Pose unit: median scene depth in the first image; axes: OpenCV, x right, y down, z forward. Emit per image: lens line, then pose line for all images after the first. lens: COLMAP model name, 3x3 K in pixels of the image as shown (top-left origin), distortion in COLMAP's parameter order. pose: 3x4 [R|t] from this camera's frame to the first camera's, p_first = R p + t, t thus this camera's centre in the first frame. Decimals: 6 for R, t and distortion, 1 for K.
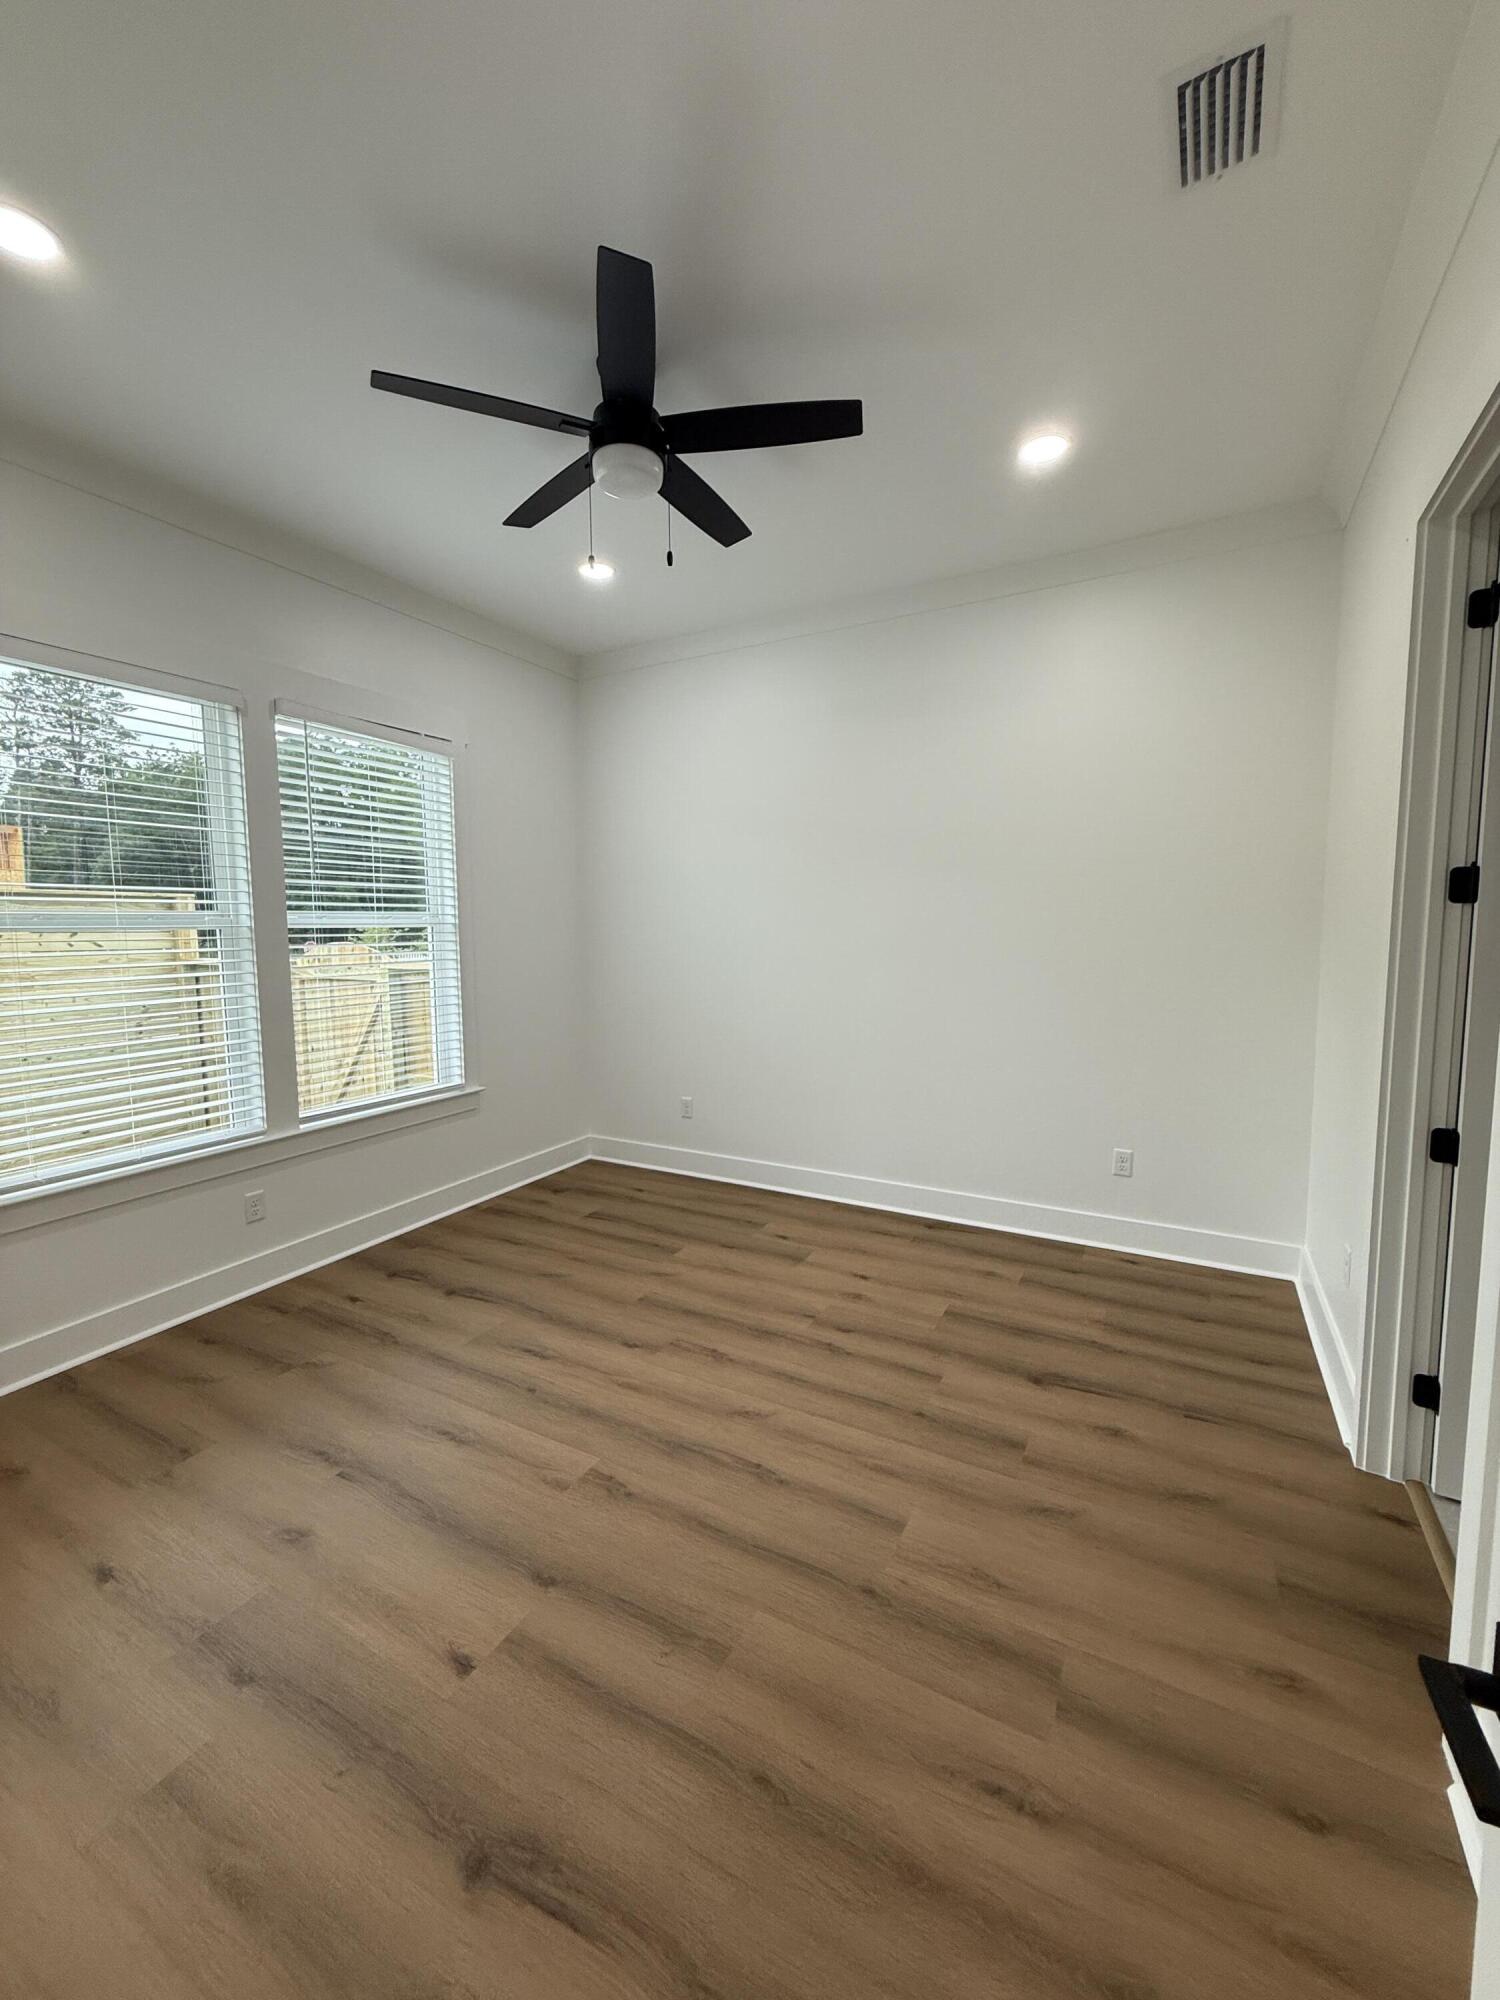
lens RADIAL K [[798.3, 0, 746.8], [0, 798.3, 993.9], [0, 0, 1]] dist [0.000904, -0.000034]
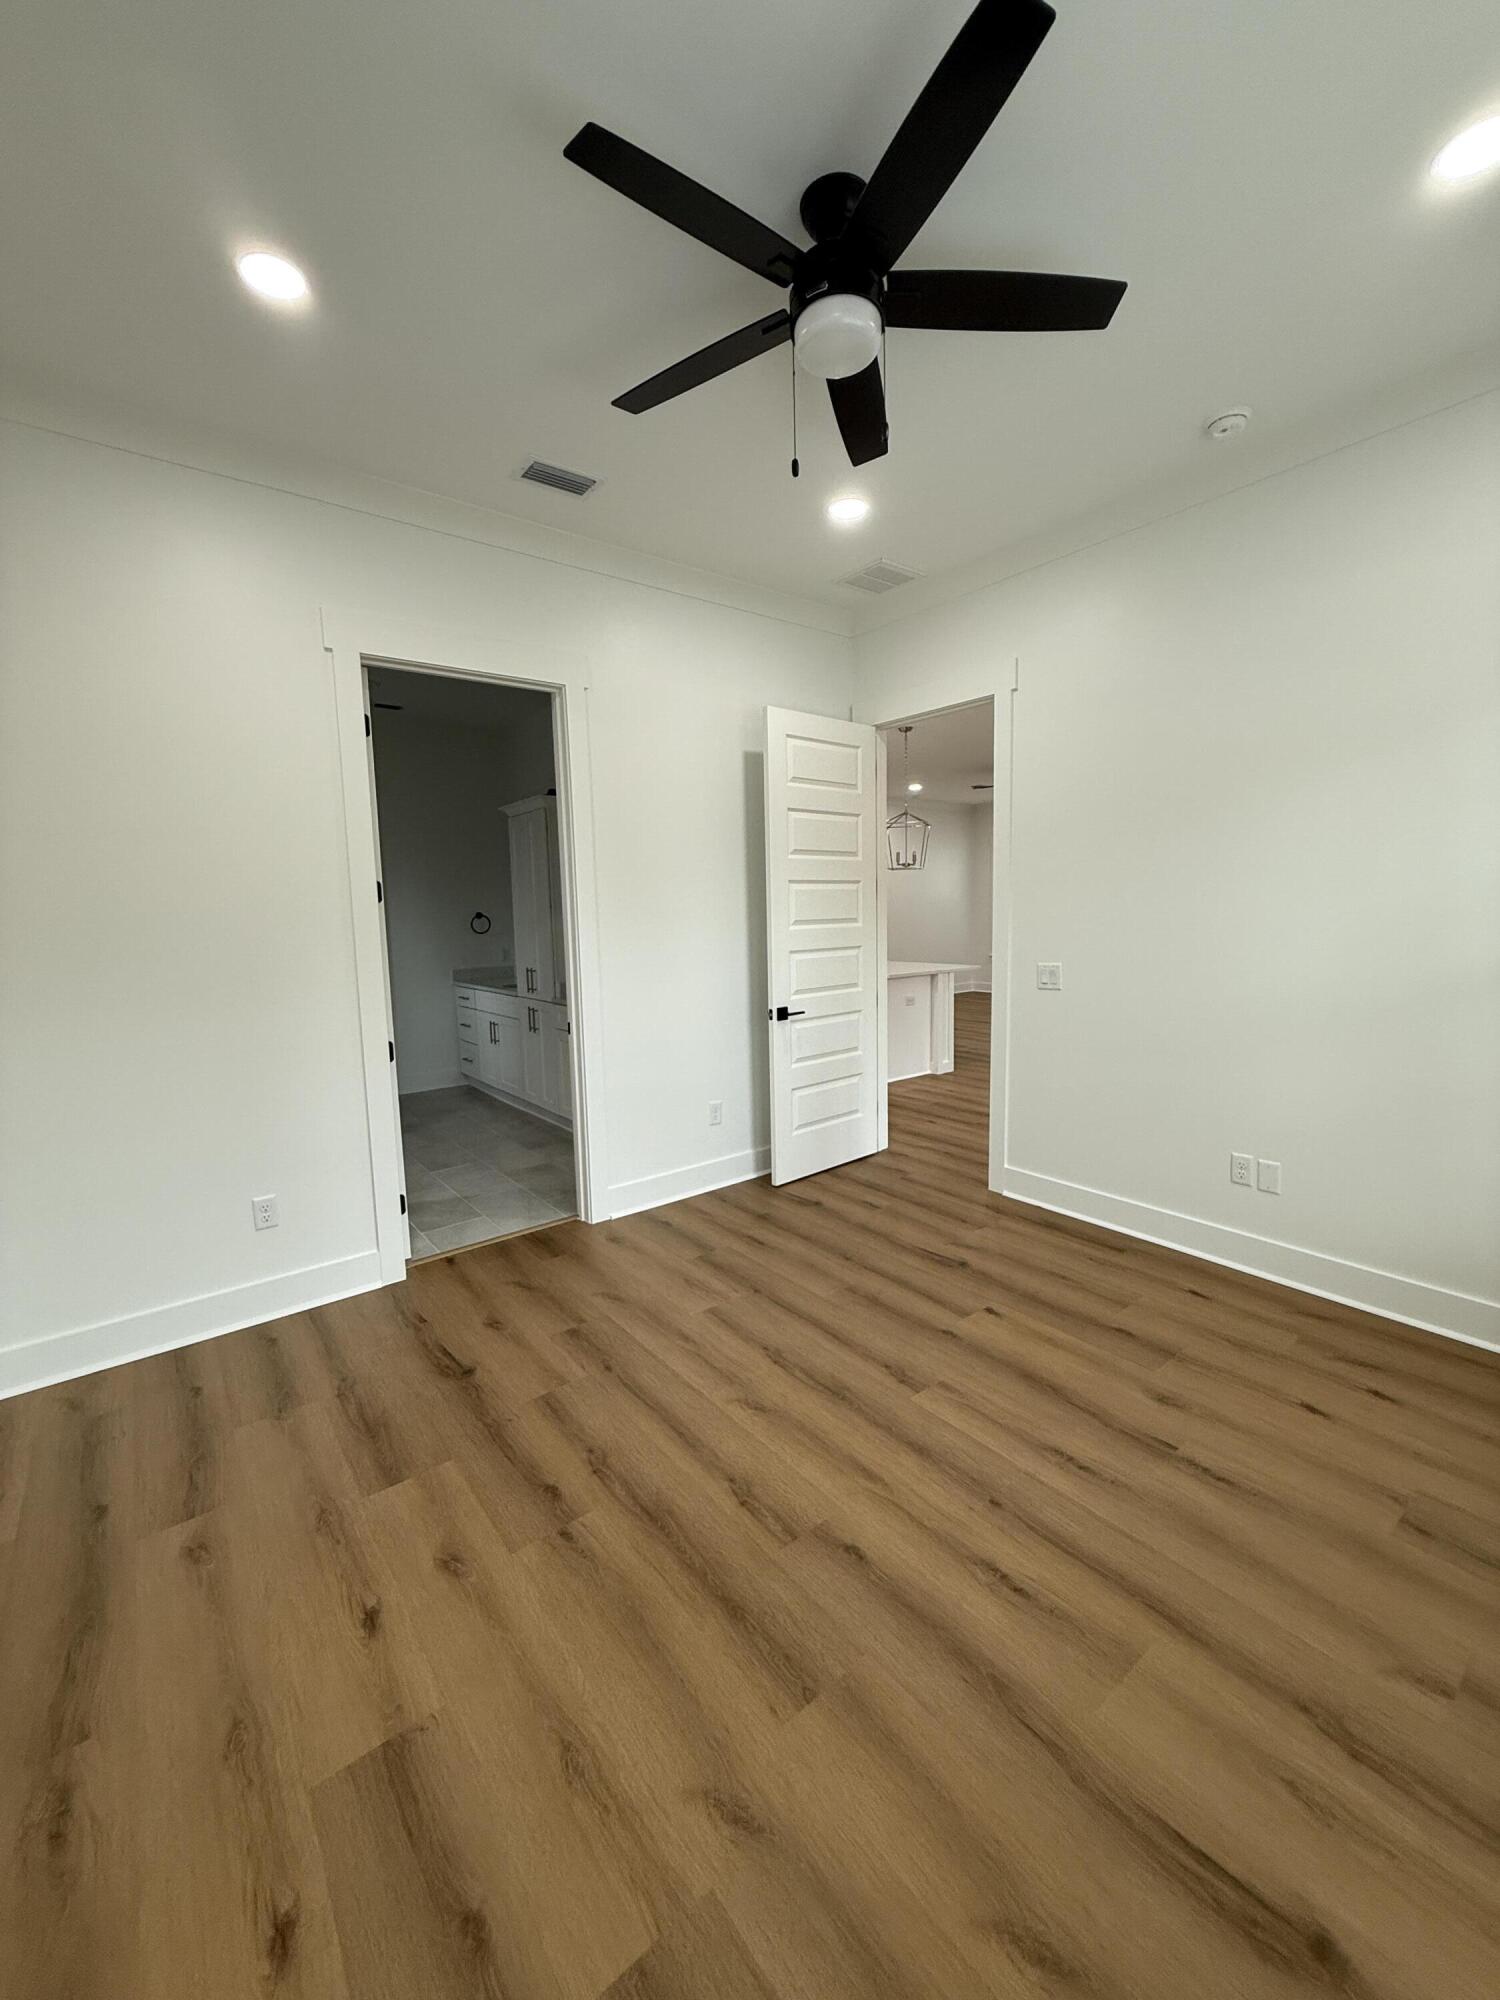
lens RADIAL K [[798.3, 0, 746.8], [0, 798.3, 993.9], [0, 0, 1]] dist [0.000904, -0.000034]
pose [[-0.917452, -0.011465, 0.397680, -0.360261], [0.067988, 0.980362, 0.185113, -0.144470], [-0.391993, 0.196870, -0.898656, 1.734972]]
